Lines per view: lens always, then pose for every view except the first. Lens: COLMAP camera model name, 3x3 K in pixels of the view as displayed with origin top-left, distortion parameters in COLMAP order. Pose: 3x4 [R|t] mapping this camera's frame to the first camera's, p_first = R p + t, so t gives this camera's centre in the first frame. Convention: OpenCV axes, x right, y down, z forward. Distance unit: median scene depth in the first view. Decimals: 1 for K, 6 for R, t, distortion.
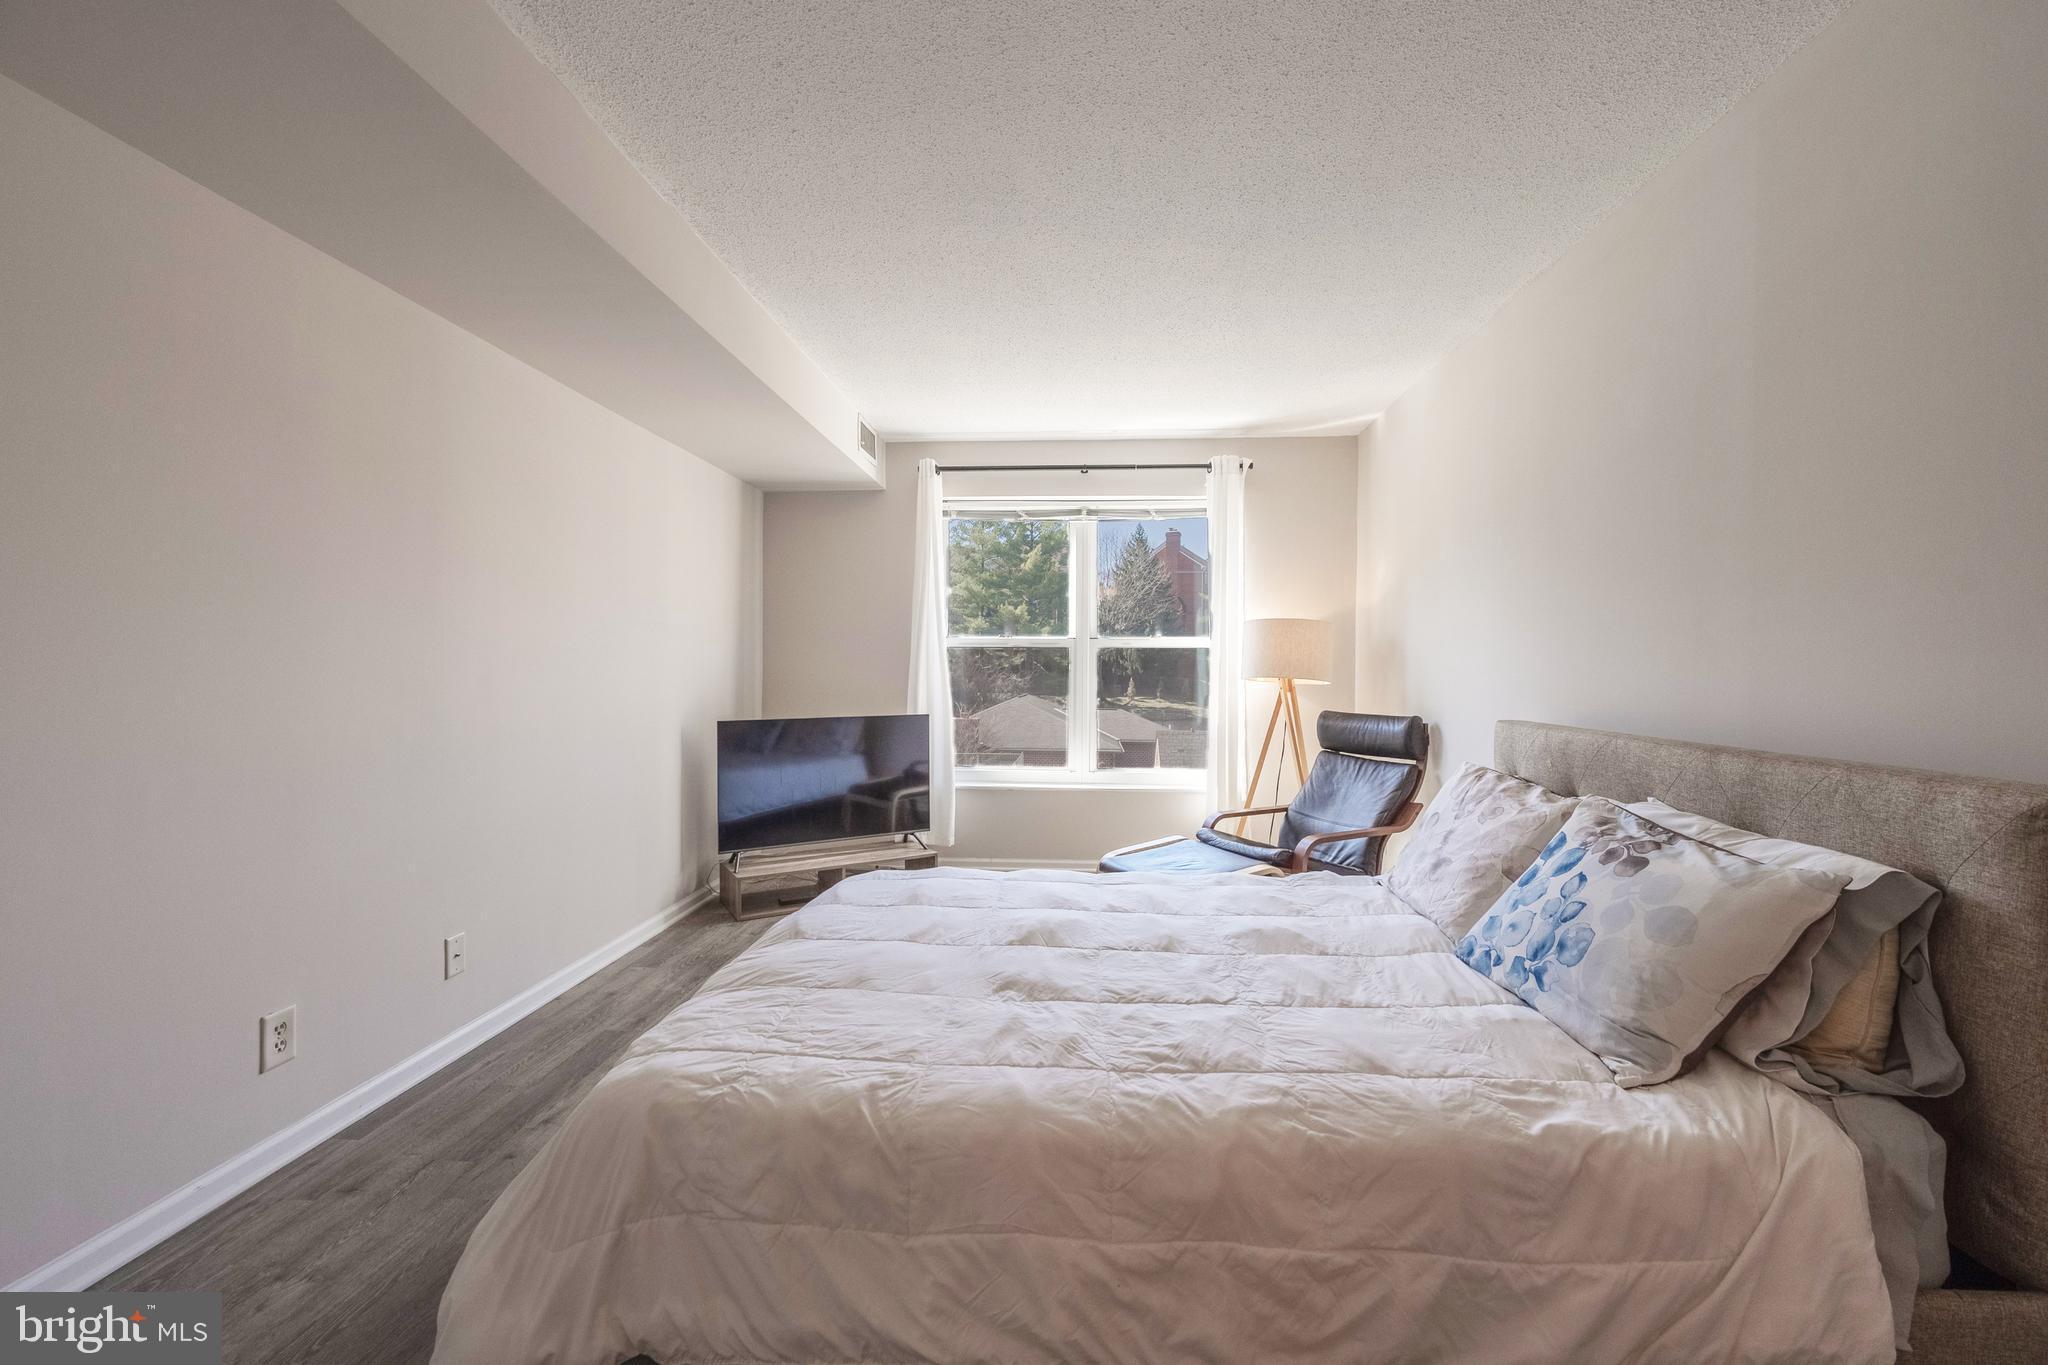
lens RADIAL K [[859.8, 0, 1025.0], [0, 859.8, 678.2], [0, 0, 1]] dist [-0.001610, -0.000433]
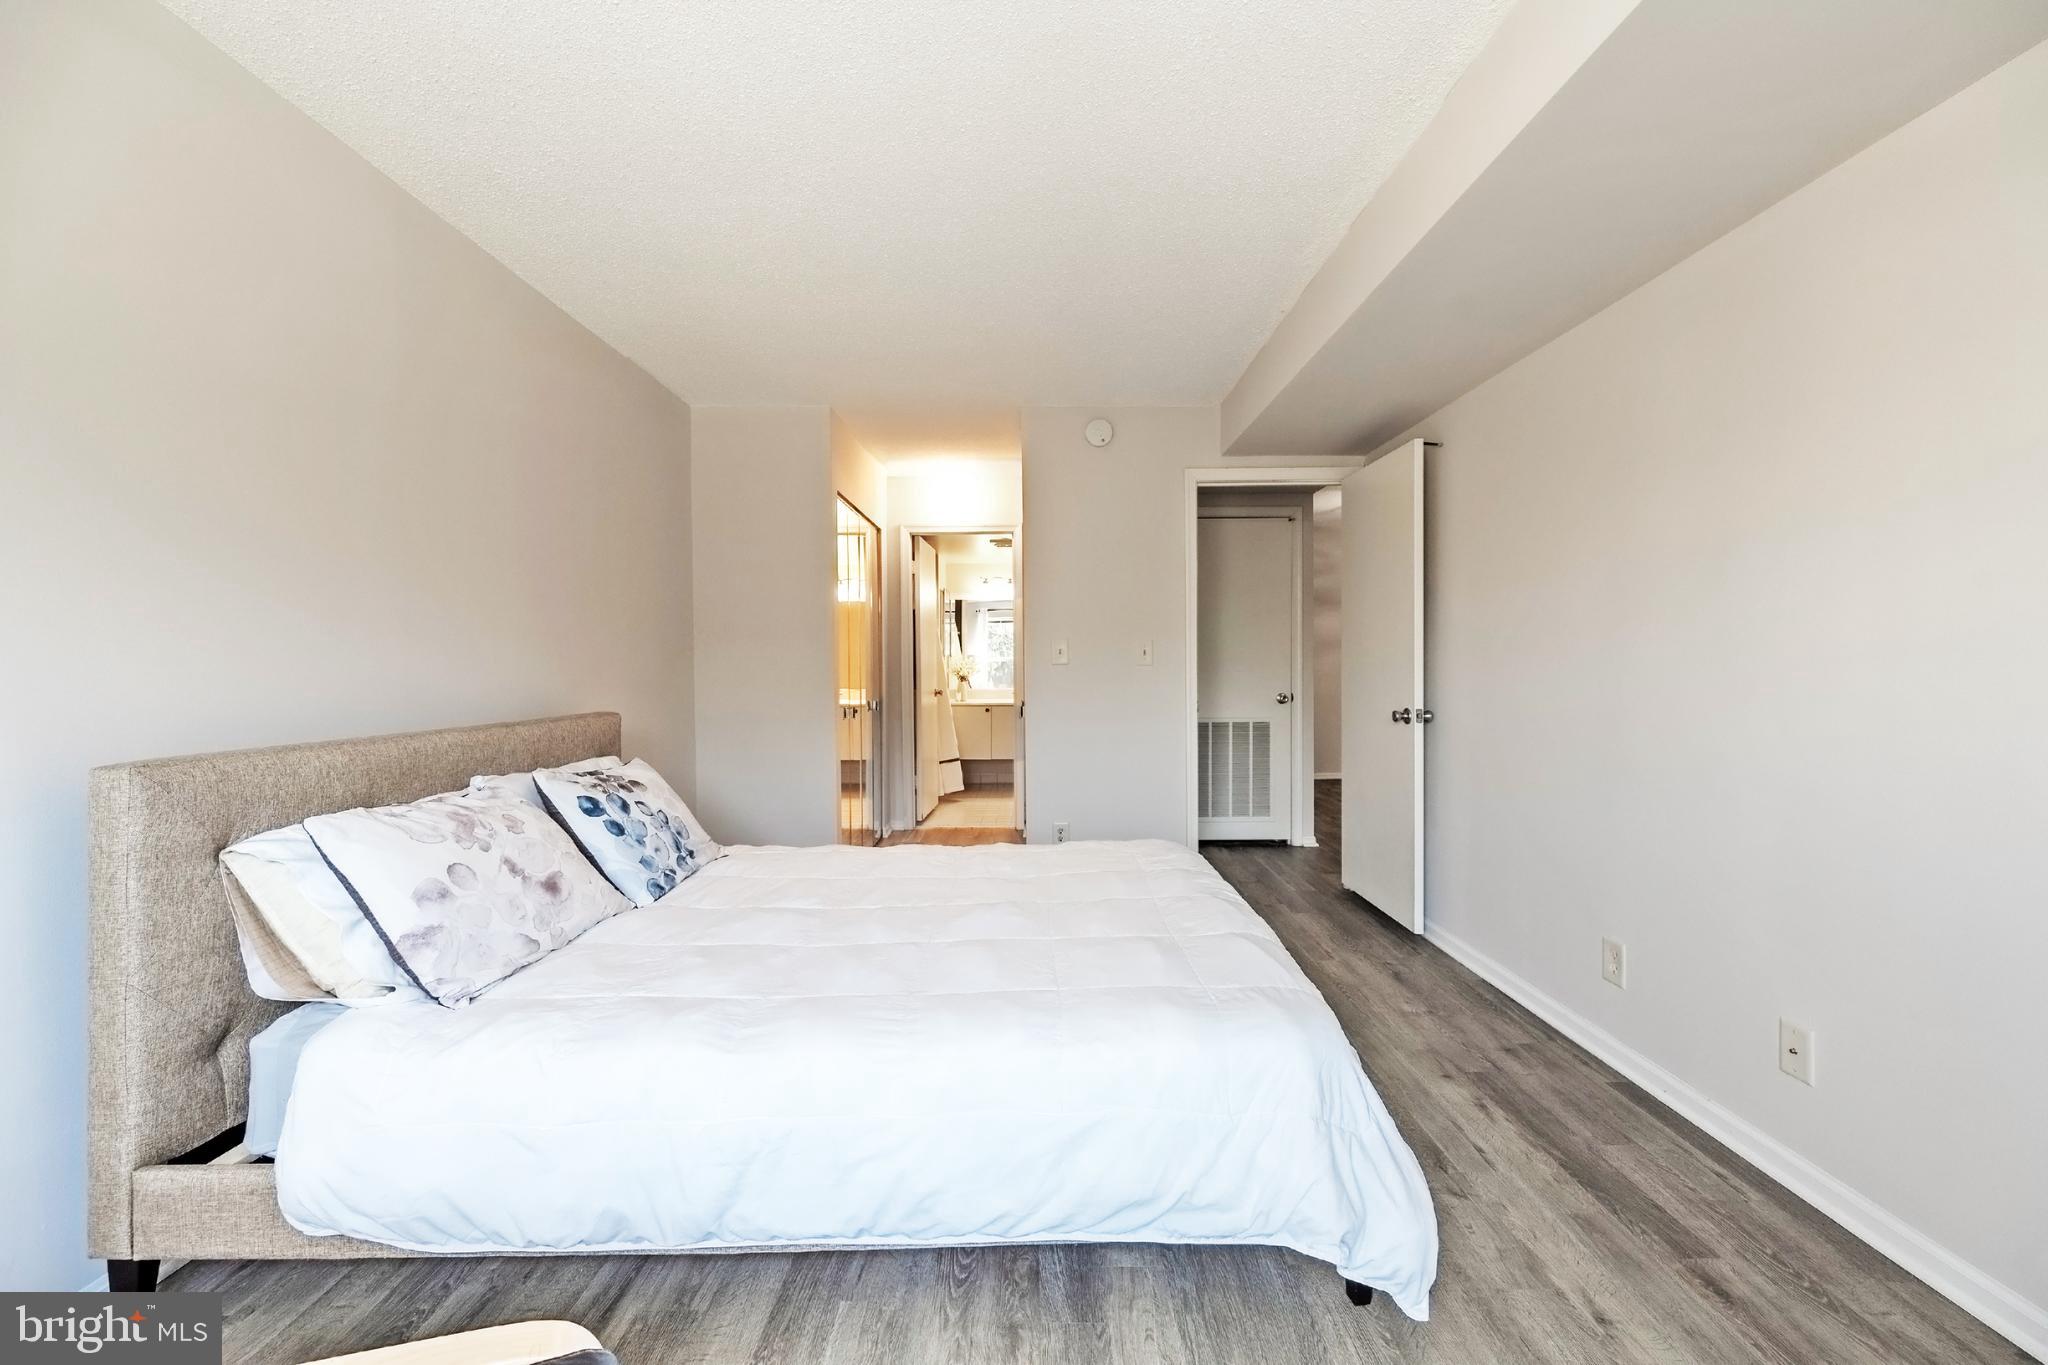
lens RADIAL K [[818.3, 0, 1026.6], [0, 818.3, 680.5], [0, 0, 1]] dist [0.003082, 0.000042]
pose [[-0.997121, 0.001302, -0.075817, 0.064235], [-0.001136, 0.999484, 0.032104, -0.025400], [0.075820, 0.032098, -0.996605, 2.067144]]
